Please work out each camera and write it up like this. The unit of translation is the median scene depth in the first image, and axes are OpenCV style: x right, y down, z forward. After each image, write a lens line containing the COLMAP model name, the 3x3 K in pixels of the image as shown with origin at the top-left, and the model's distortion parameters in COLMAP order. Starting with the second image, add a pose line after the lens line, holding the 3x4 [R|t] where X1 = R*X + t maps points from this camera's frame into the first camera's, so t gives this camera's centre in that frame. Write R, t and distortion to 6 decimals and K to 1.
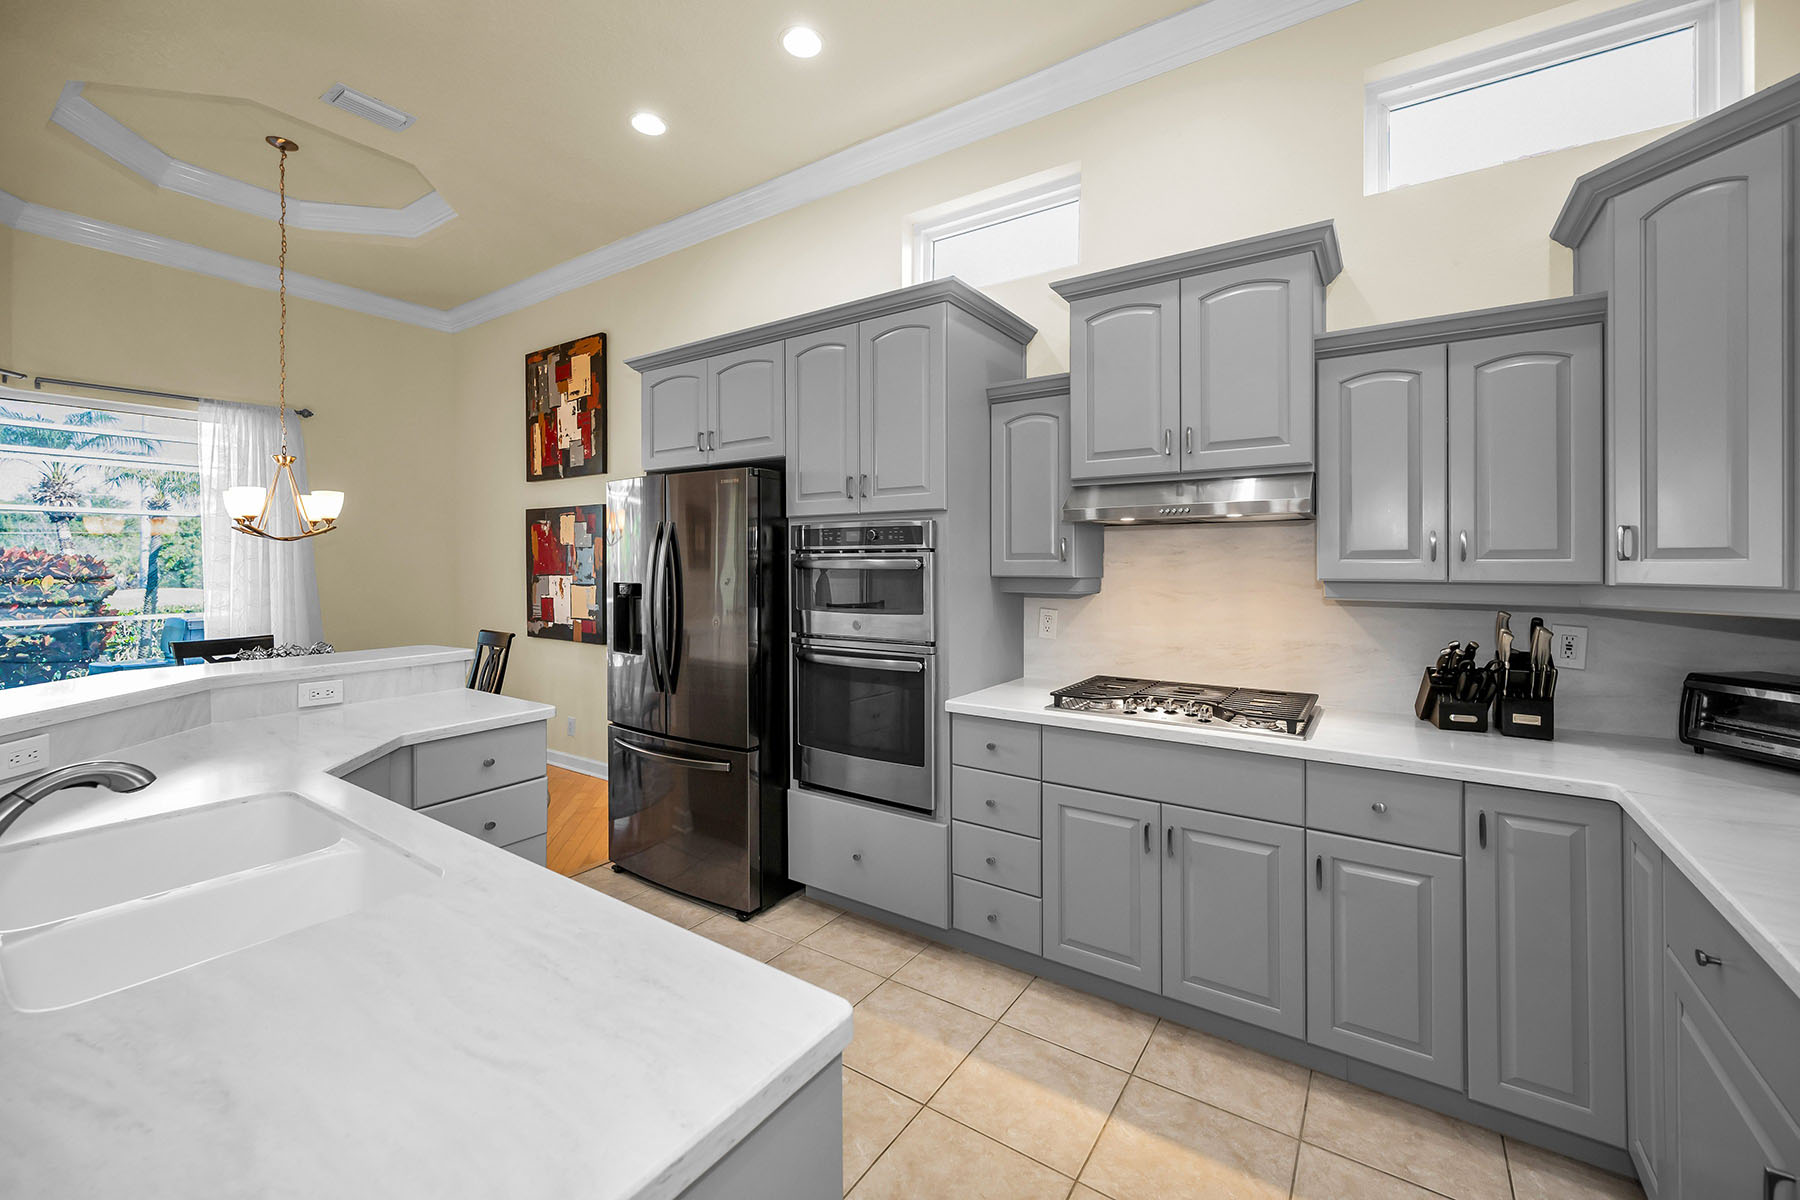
lens RADIAL K [[720.7, 0, 914.7], [0, 720.7, 567.0], [0, 0, 1]] dist [0.002570, -0.000165]
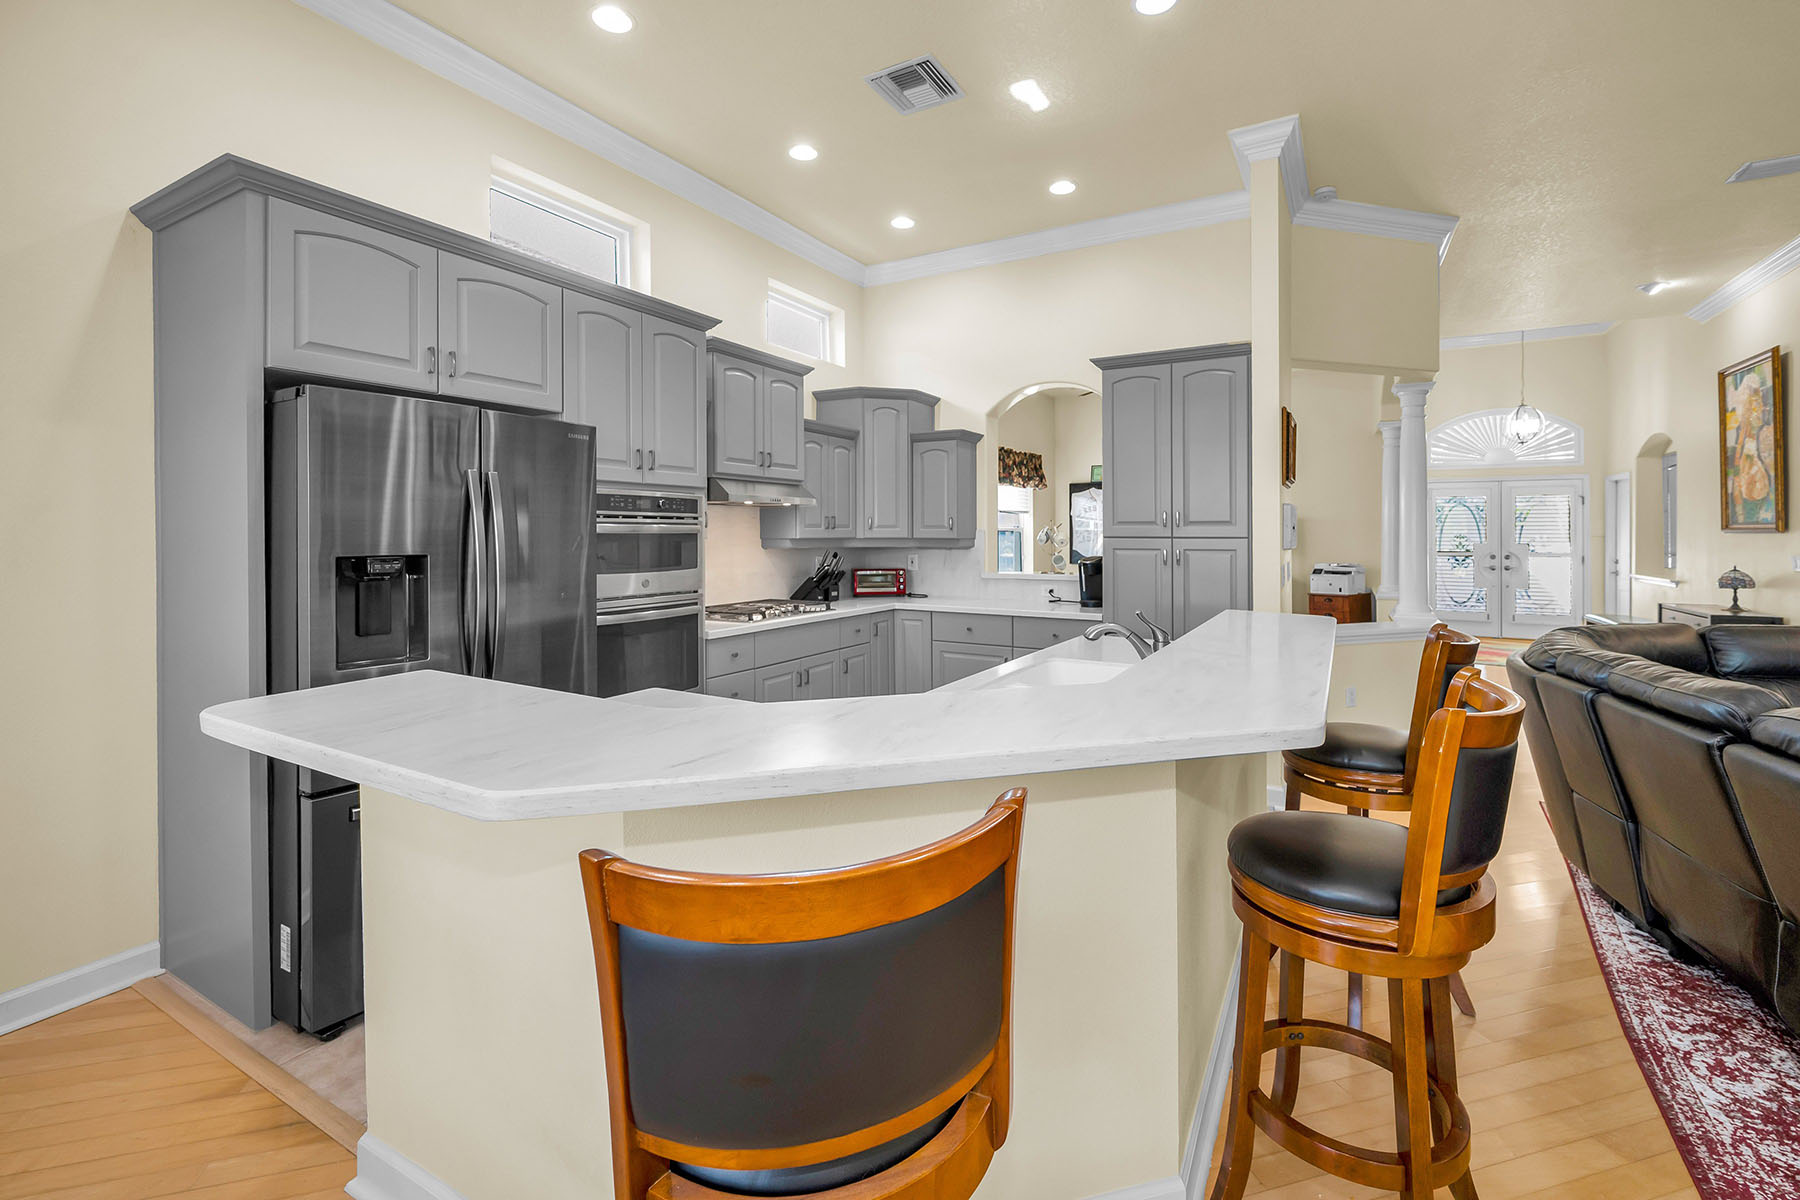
lens RADIAL K [[771.4, 0, 918.7], [0, 771.4, 524.7], [0, 0, 1]] dist [-0.003026, -0.000150]
pose [[-0.077557, 0.011746, 0.996919, -1.330552], [0.004372, 0.999925, -0.011442, 0.005668], [-0.996978, 0.003471, -0.077603, 0.678772]]
